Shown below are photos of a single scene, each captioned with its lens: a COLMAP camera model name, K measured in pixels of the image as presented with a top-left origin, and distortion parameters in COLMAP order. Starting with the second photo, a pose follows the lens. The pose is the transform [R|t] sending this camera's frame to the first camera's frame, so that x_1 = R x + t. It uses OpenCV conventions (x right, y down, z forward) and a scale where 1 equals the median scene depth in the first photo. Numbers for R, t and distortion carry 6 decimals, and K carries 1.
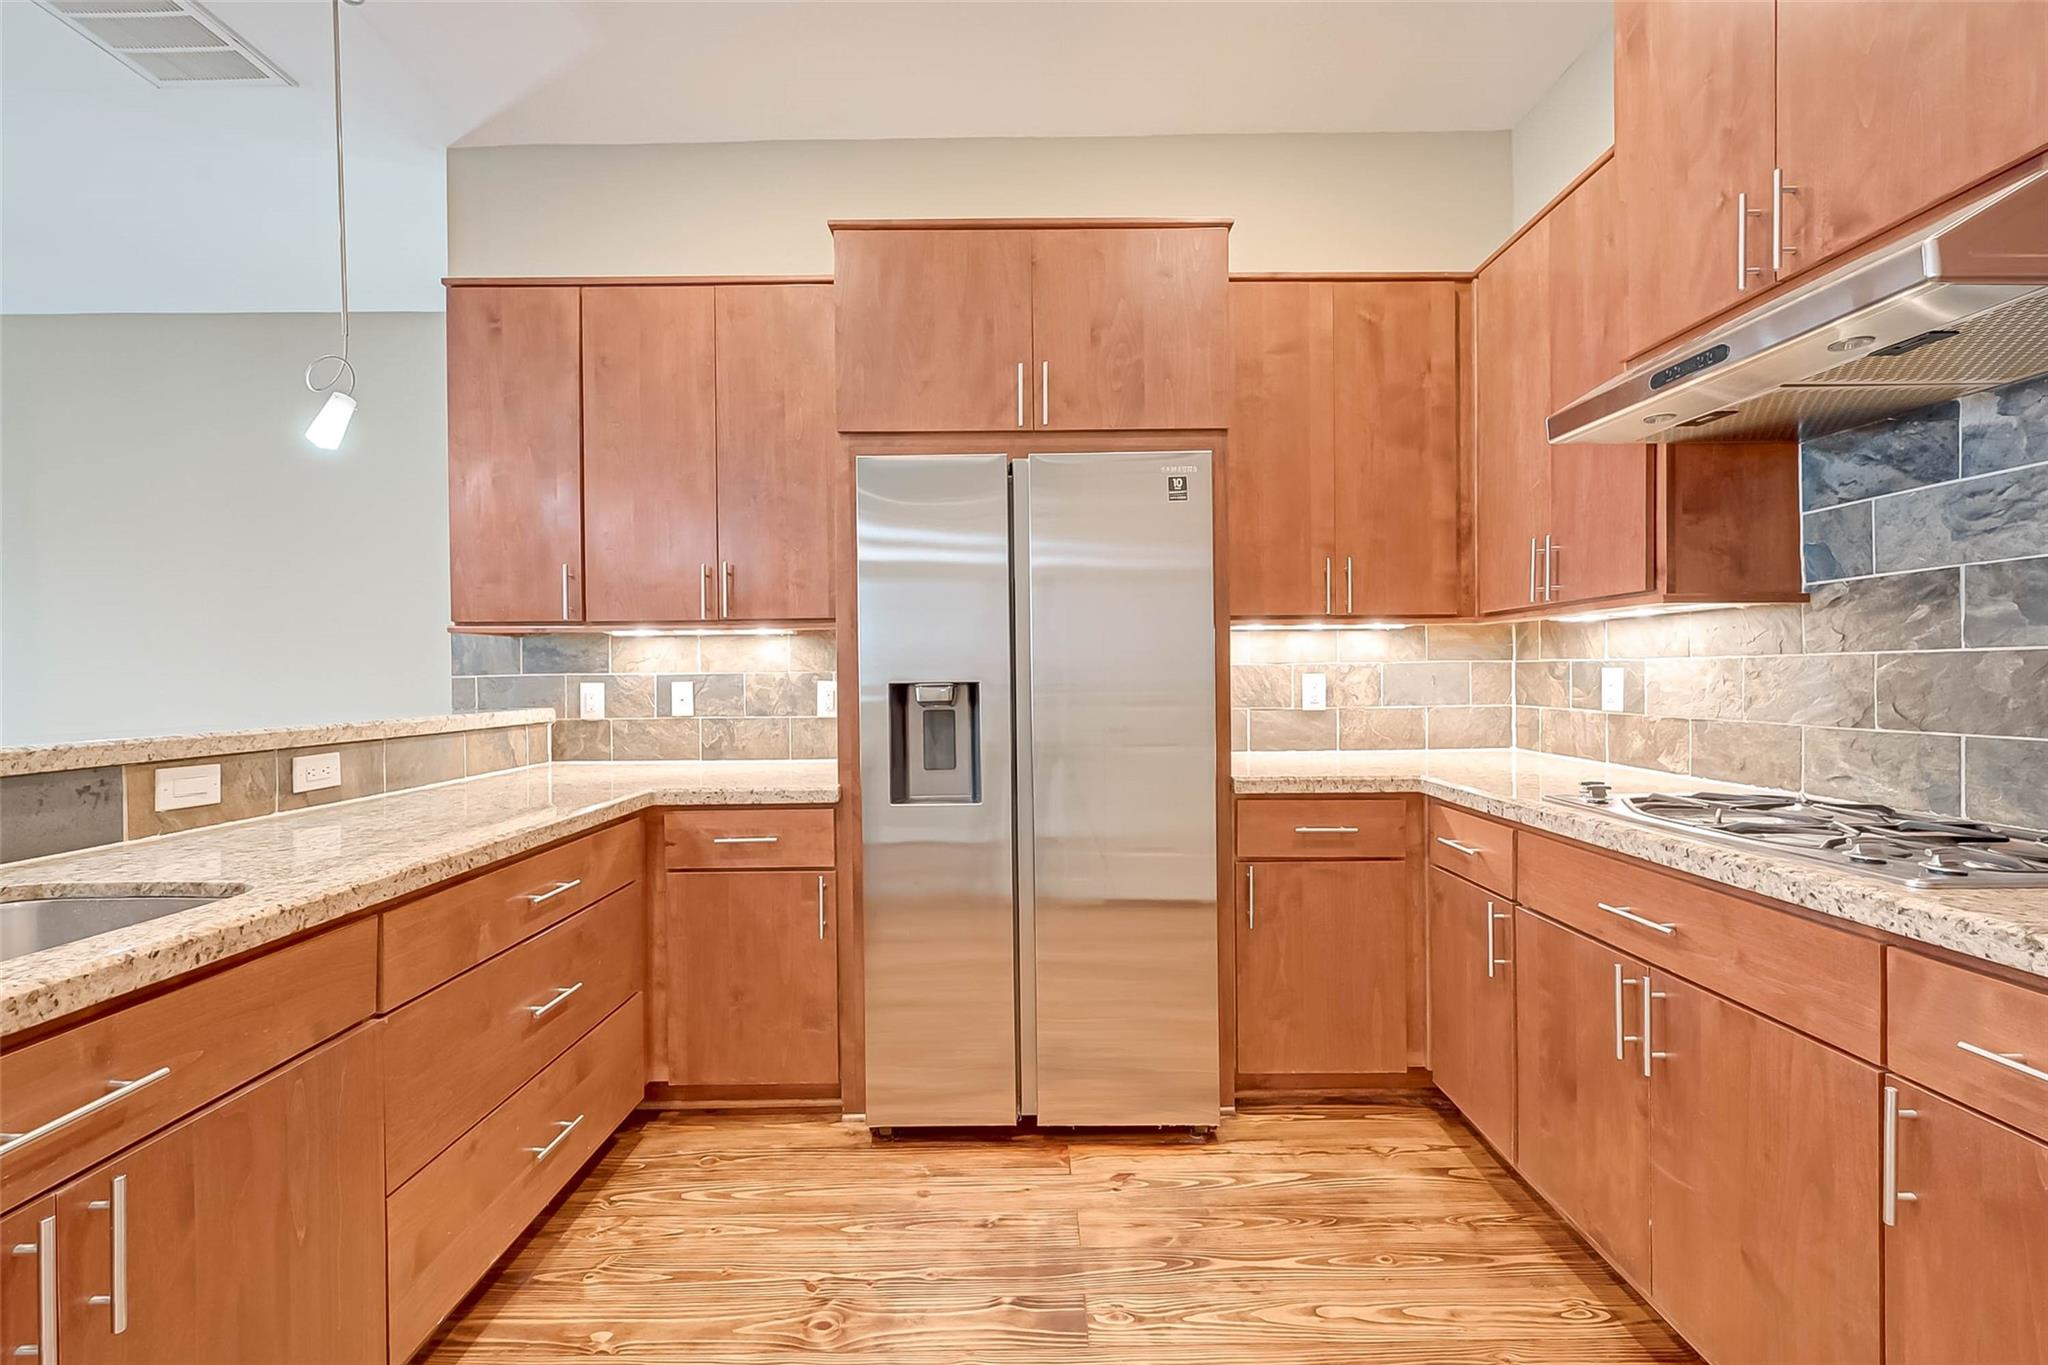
lens RADIAL K [[841.4, 0, 1003.9], [0, 841.4, 677.2], [0, 0, 1]] dist [0.001921, 0.000488]
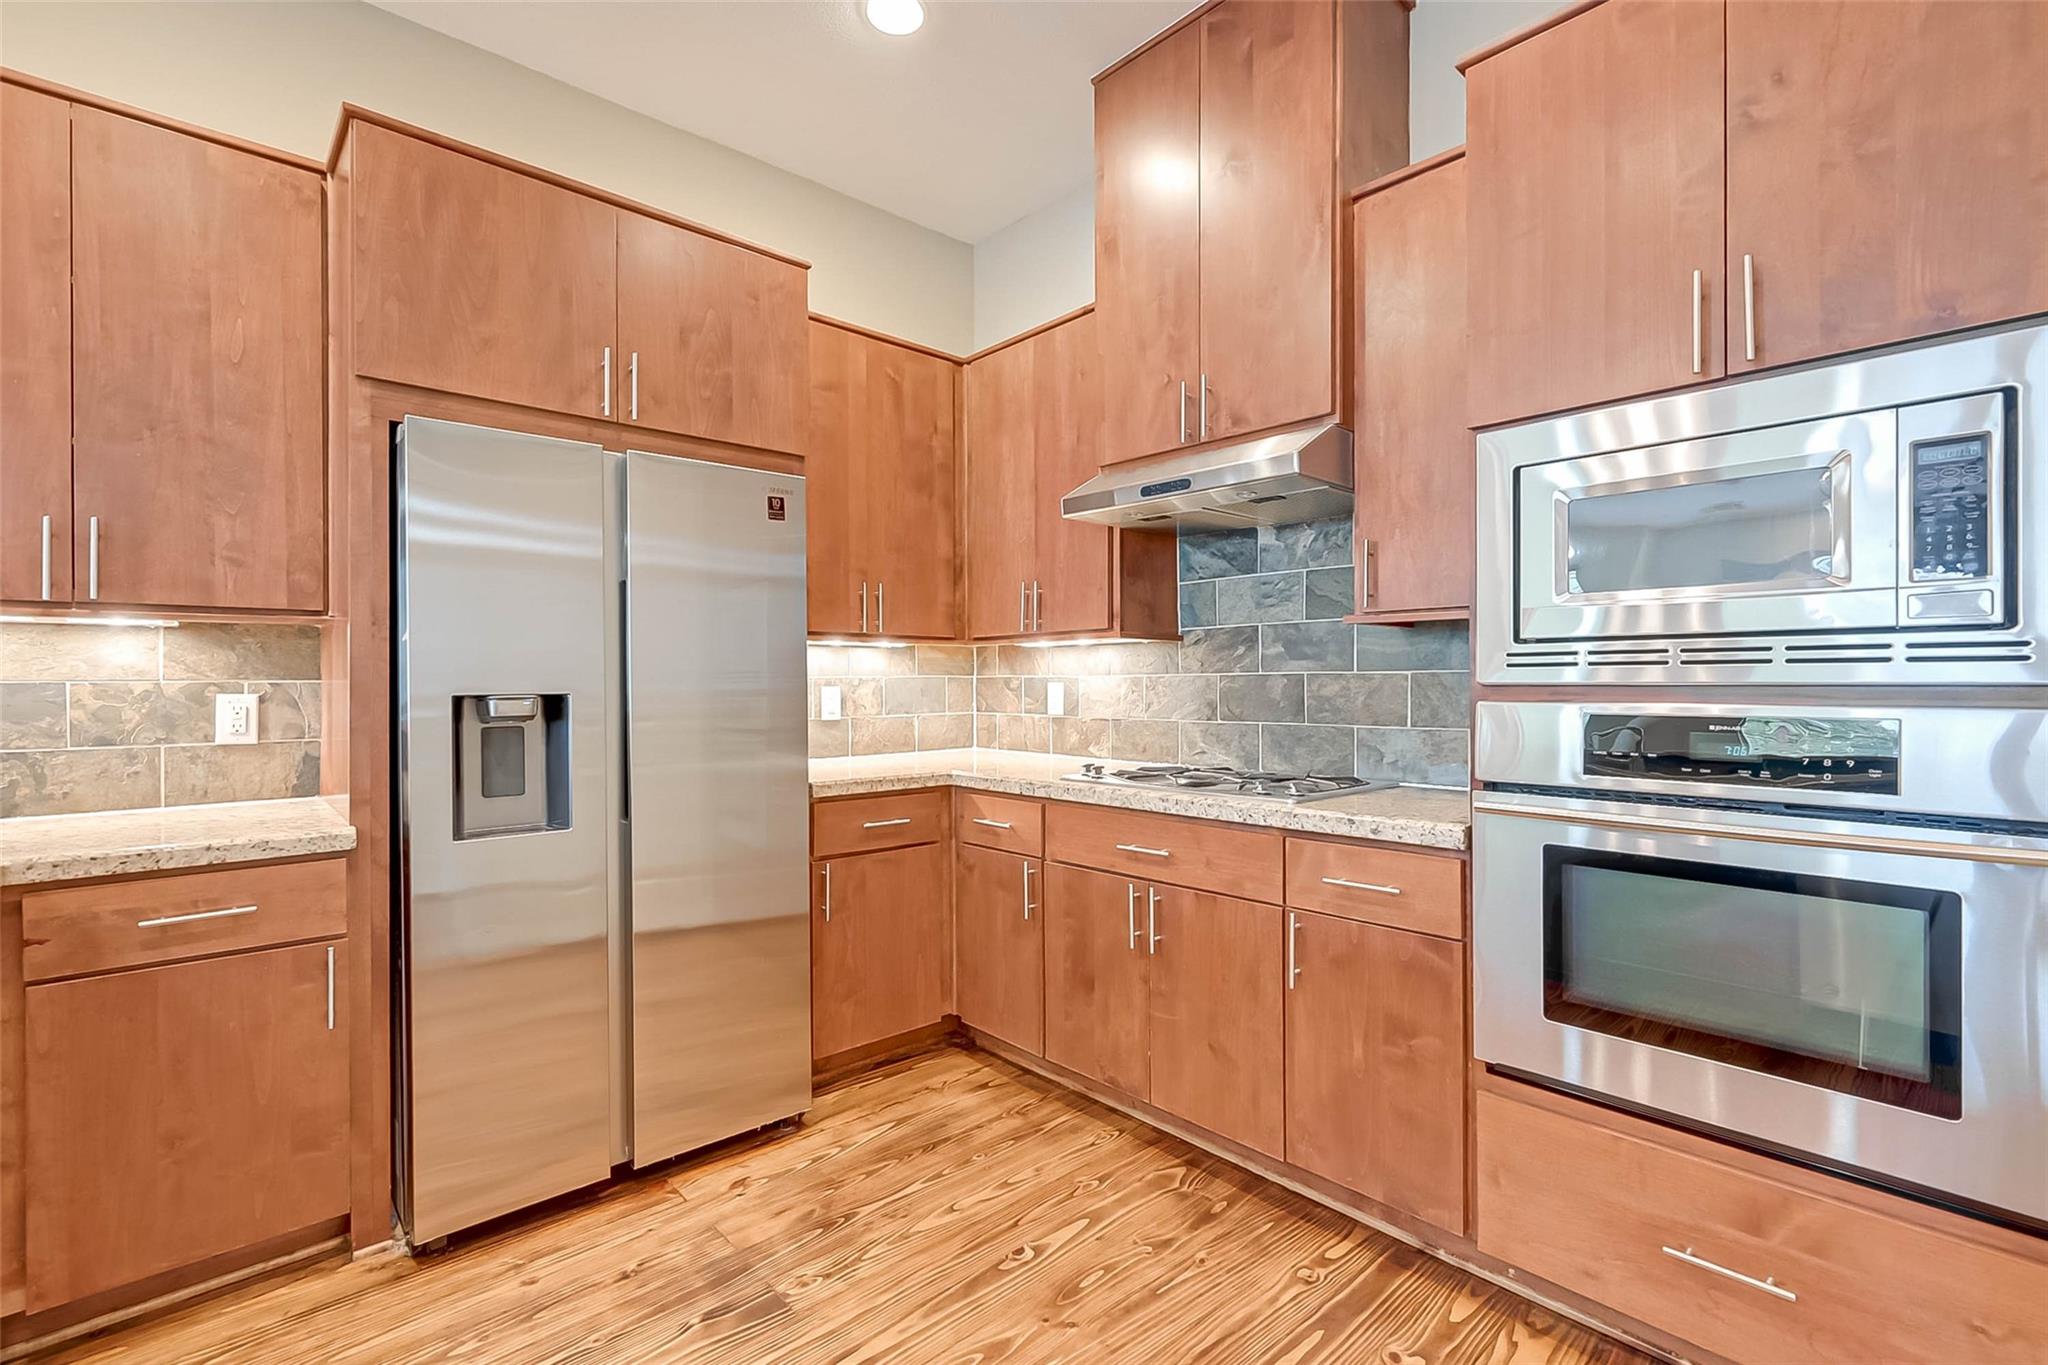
lens RADIAL K [[944.4, 0, 969.3], [0, 944.4, 680.4], [0, 0, 1]] dist [0.005781, 0.000110]
pose [[0.753149, 0.008317, 0.657797, -0.377231], [-0.000468, 0.999927, -0.012106, 0.003616], [-0.657849, 0.008810, 0.753098, -0.038616]]
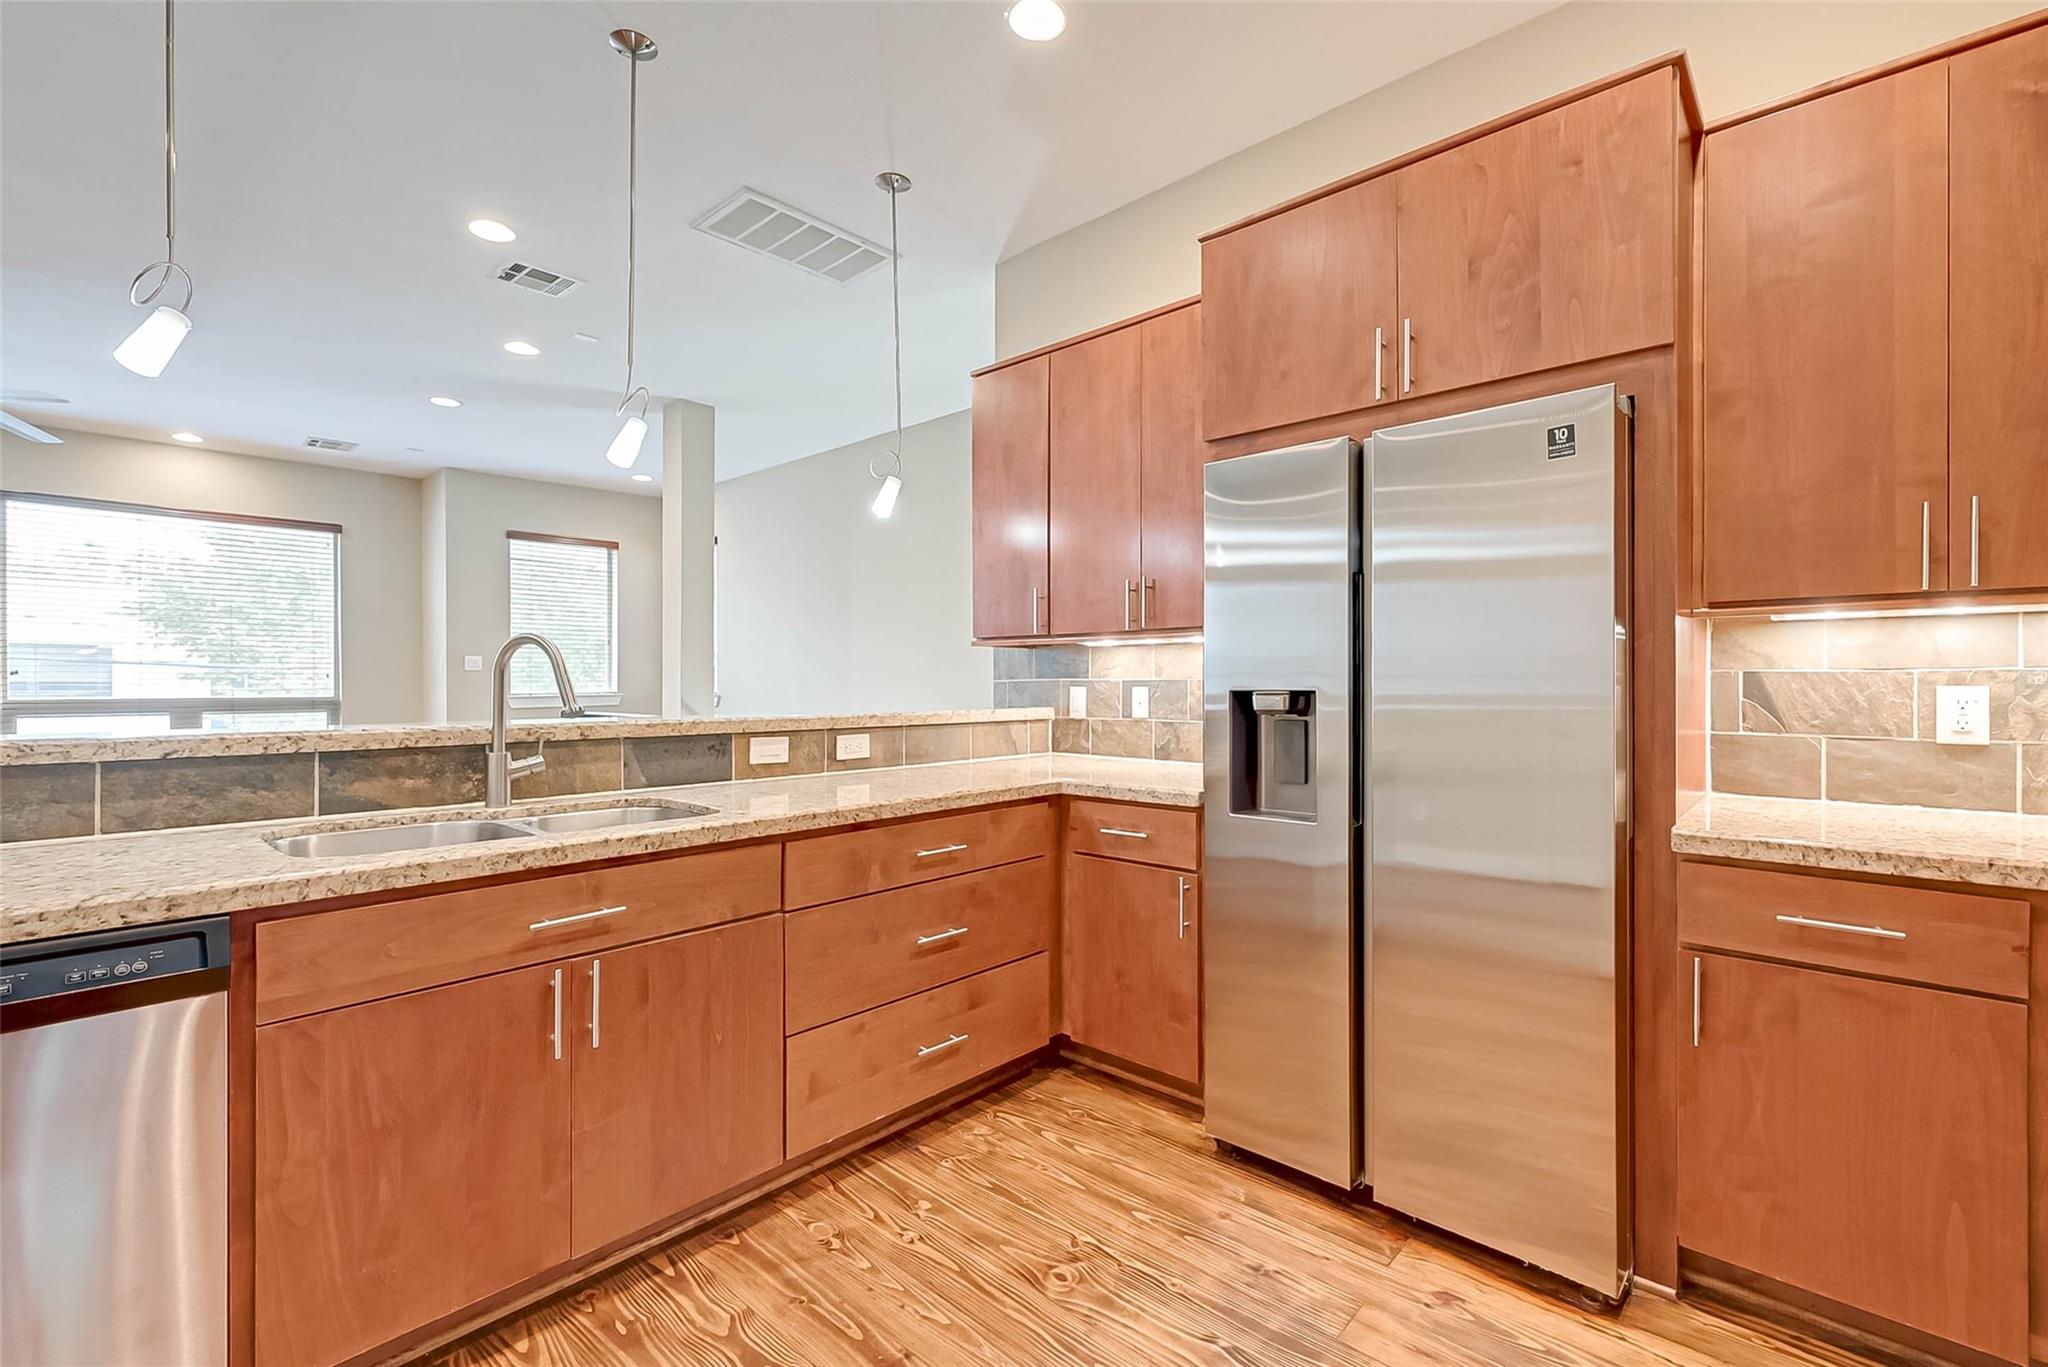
lens RADIAL K [[841.4, 0, 1011.7], [0, 841.4, 681.7], [0, 0, 1]] dist [0.001921, 0.000488]
pose [[0.759540, 0.007805, -0.650413, 0.321583], [-0.008540, 0.999961, 0.002027, -0.002892], [0.650404, 0.004015, 0.759578, 0.091839]]
